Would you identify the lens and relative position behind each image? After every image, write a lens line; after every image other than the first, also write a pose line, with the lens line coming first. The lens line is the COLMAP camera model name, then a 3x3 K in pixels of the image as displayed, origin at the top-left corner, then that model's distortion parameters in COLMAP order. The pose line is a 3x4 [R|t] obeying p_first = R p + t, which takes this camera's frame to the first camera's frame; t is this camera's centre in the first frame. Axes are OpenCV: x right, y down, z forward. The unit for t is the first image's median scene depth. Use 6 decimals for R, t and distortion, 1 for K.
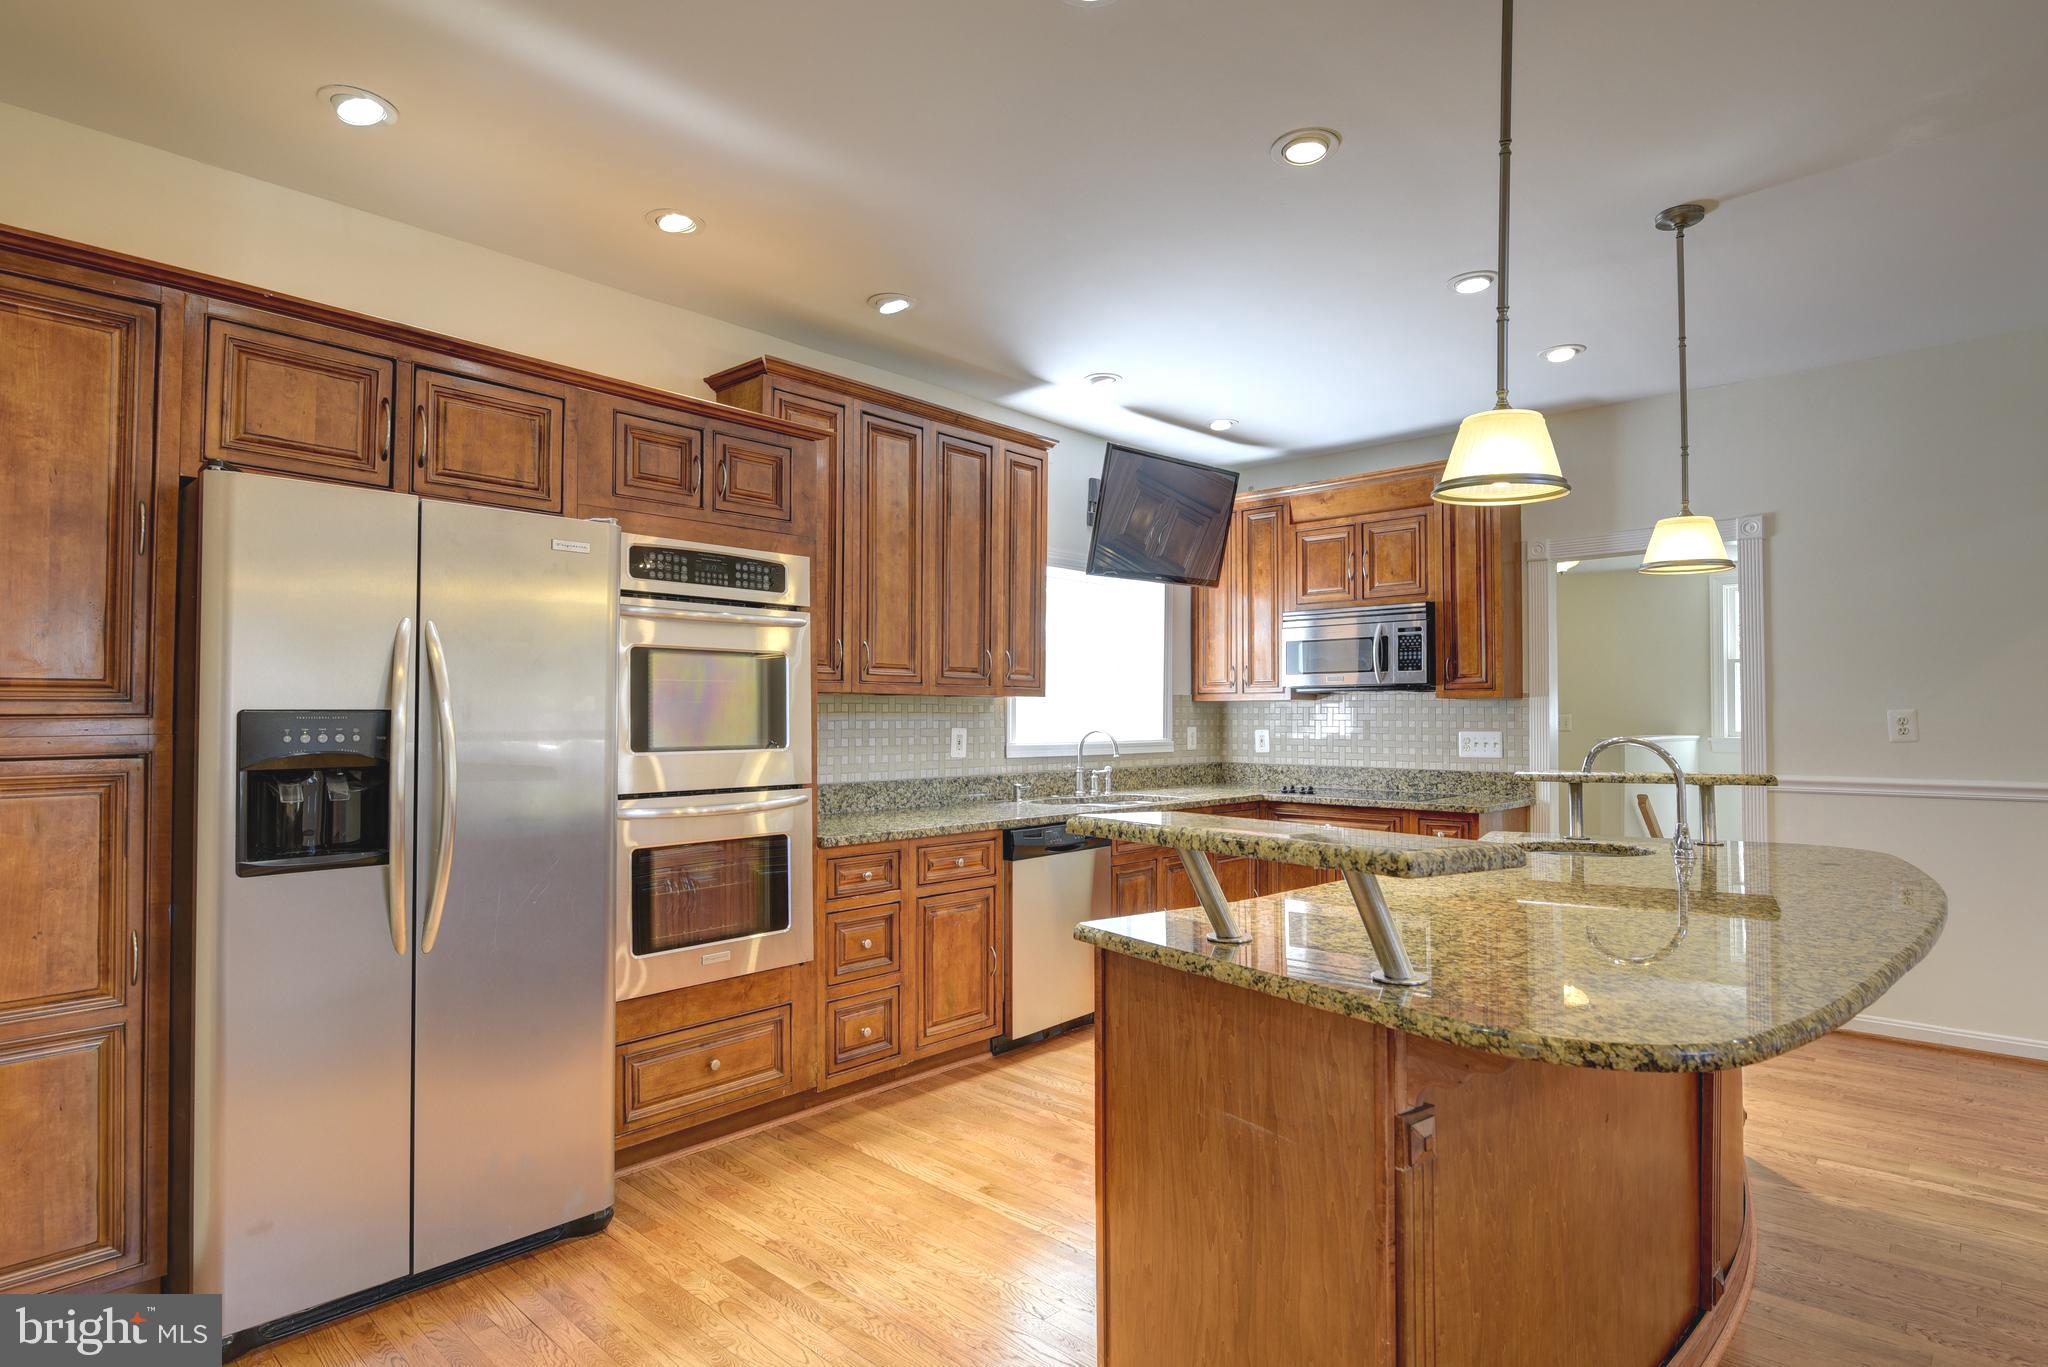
lens RADIAL K [[1070.0, 0, 1024.1], [0, 1070.0, 696.6], [0, 0, 1]] dist [-0.013070, 0.000042]
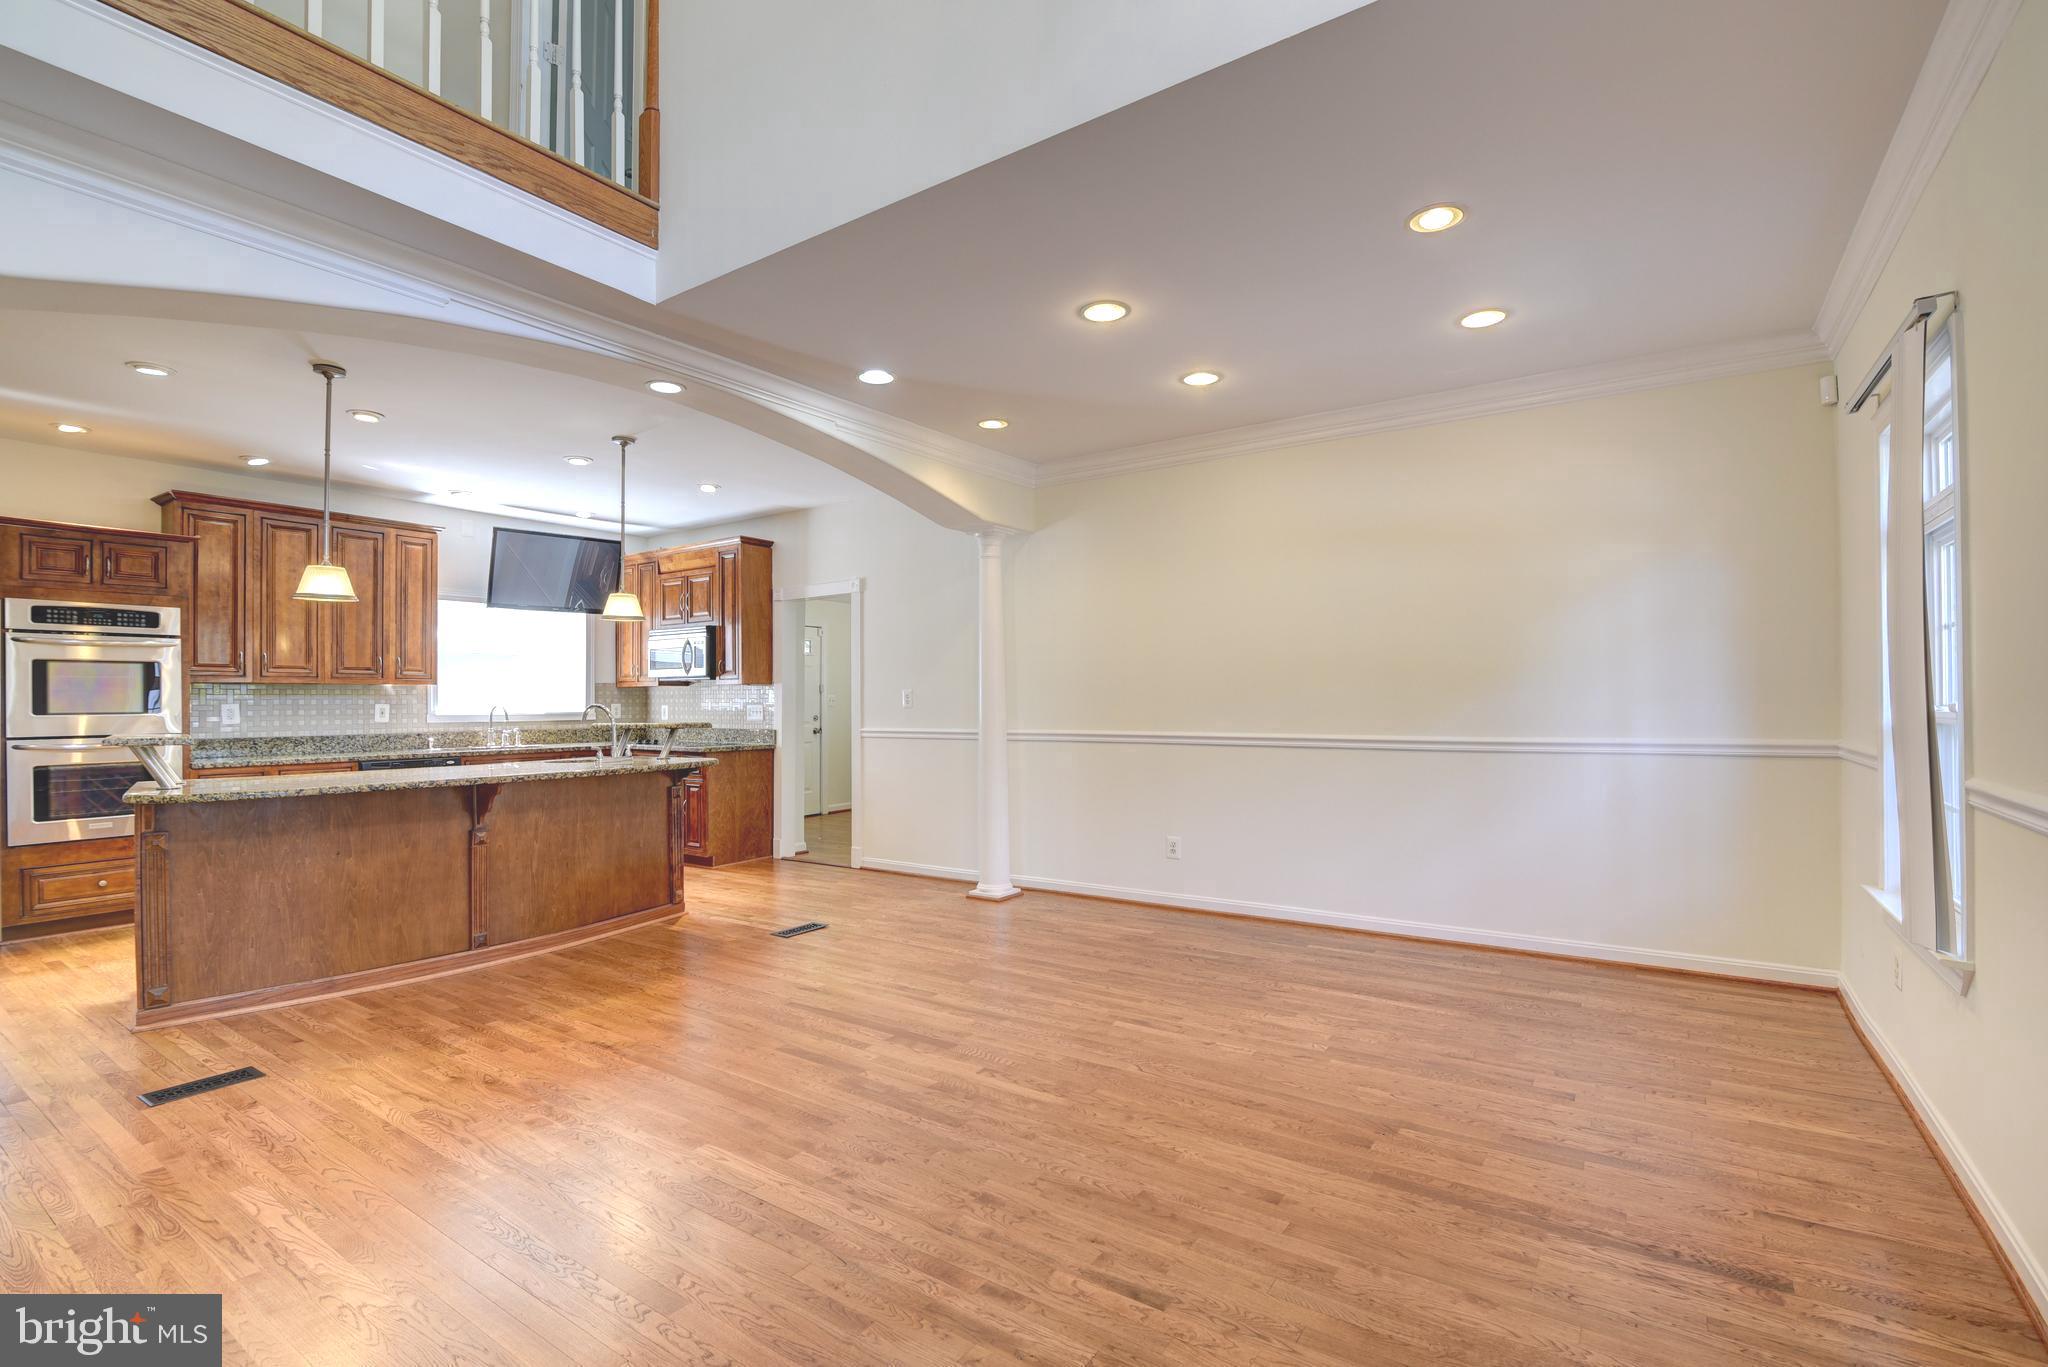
lens RADIAL K [[933.7, 0, 1022.9], [0, 933.7, 696.8], [0, 0, 1]] dist [-0.022010, 0.002694]
pose [[0.990149, -0.005417, 0.139913, 0.832624], [0.003417, 0.999889, 0.014529, 0.001668], [-0.139977, -0.013908, 0.990057, -0.617848]]
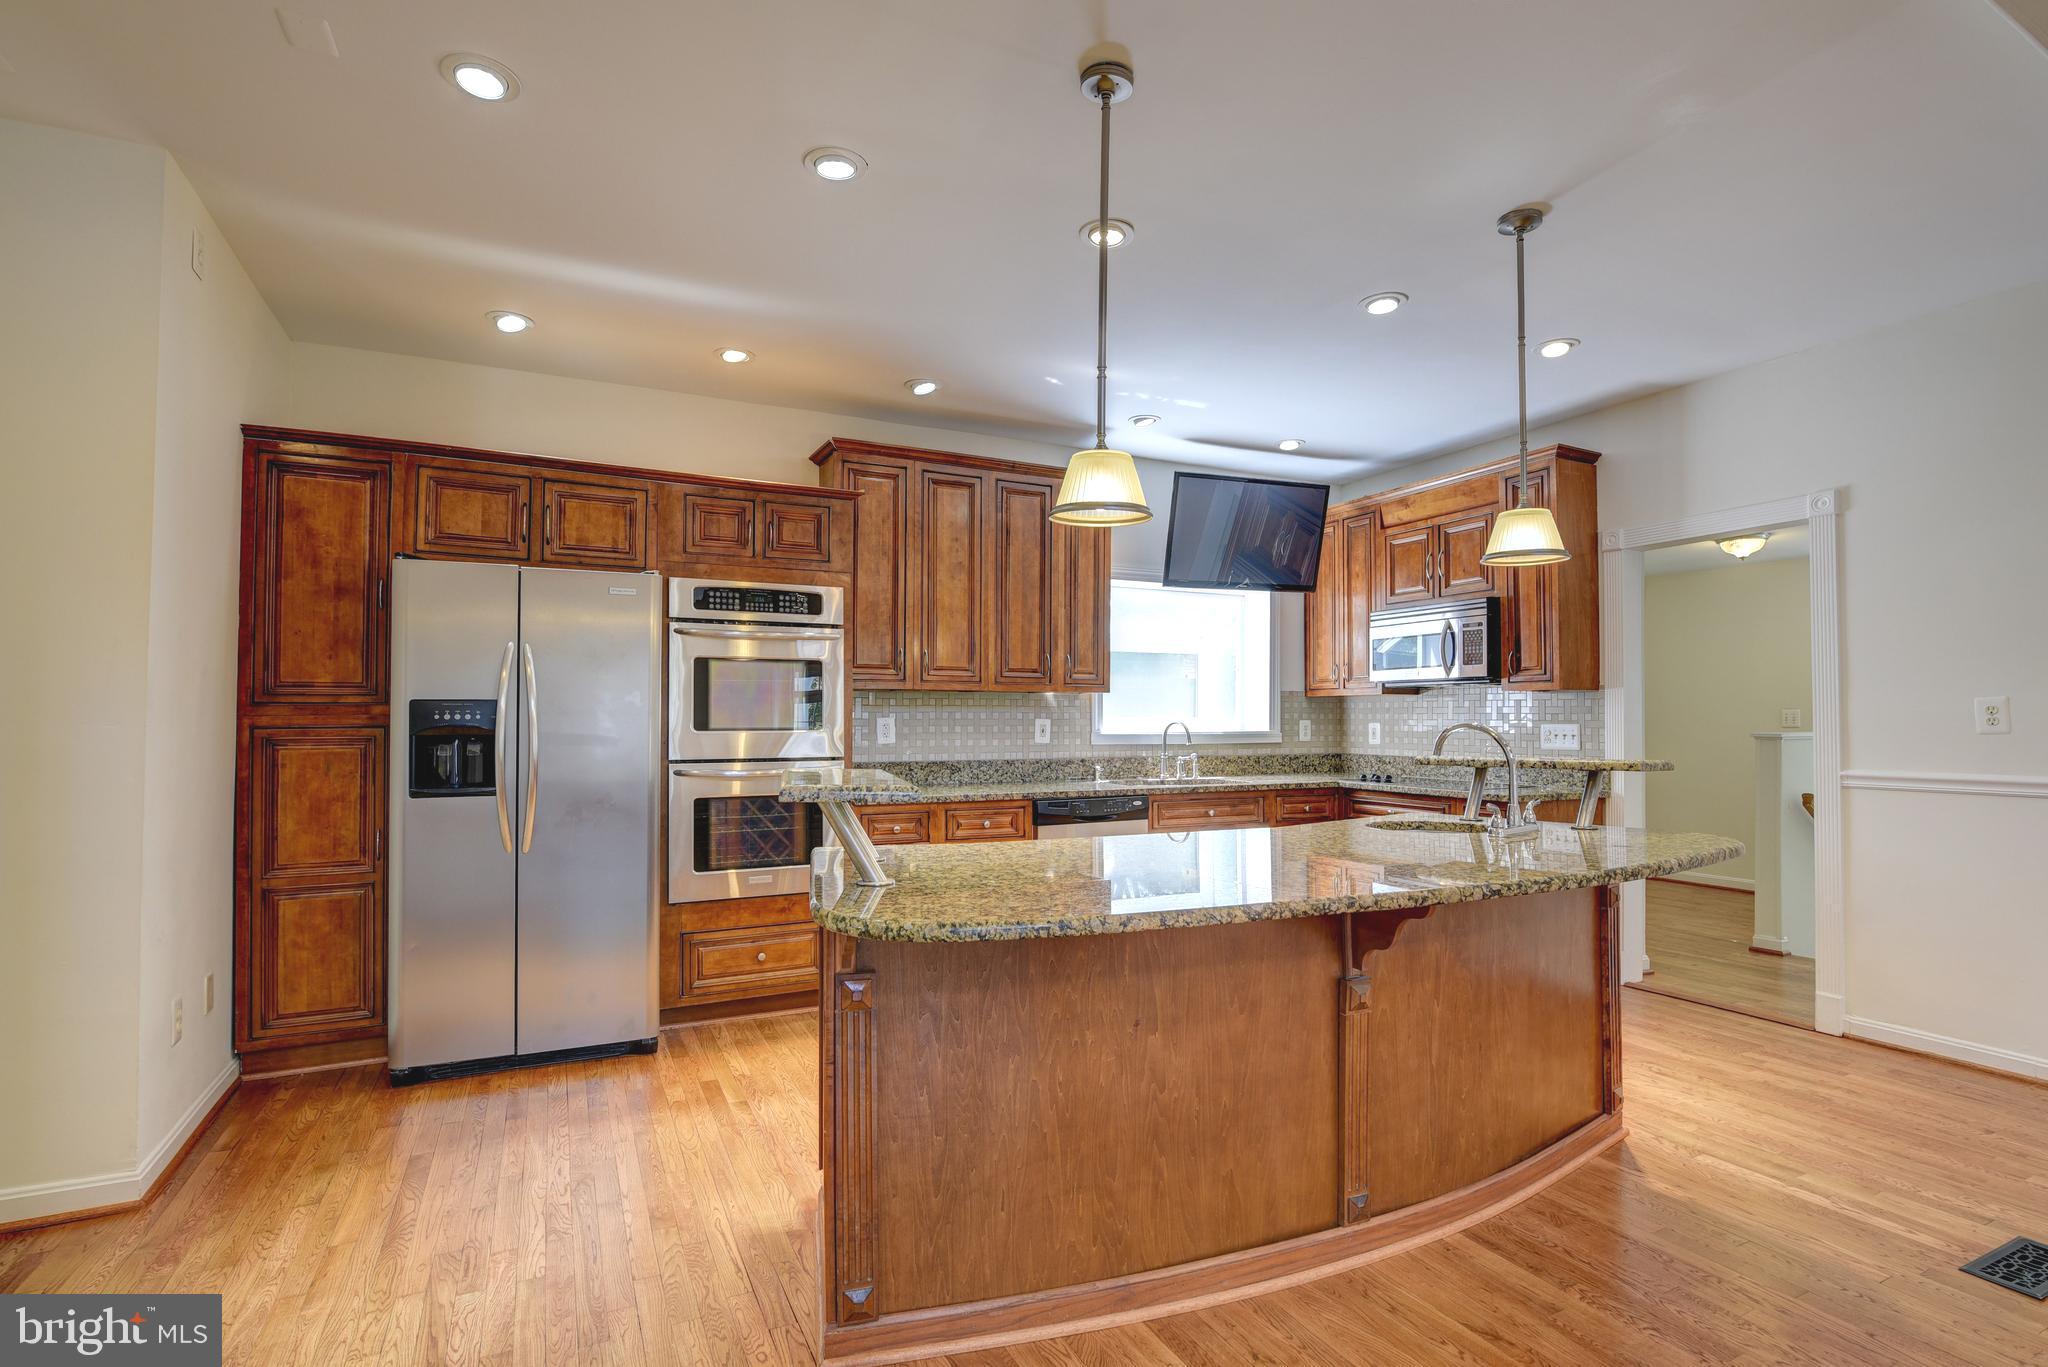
lens RADIAL K [[972.9, 0, 1024.8], [0, 972.9, 697.9], [0, 0, 1]] dist [-0.020290, 0.002210]
pose [[0.931809, -0.006893, -0.362885, 0.378802], [0.006114, 0.999976, -0.003293, 0.010898], [0.362898, 0.000850, 0.931828, -0.041117]]
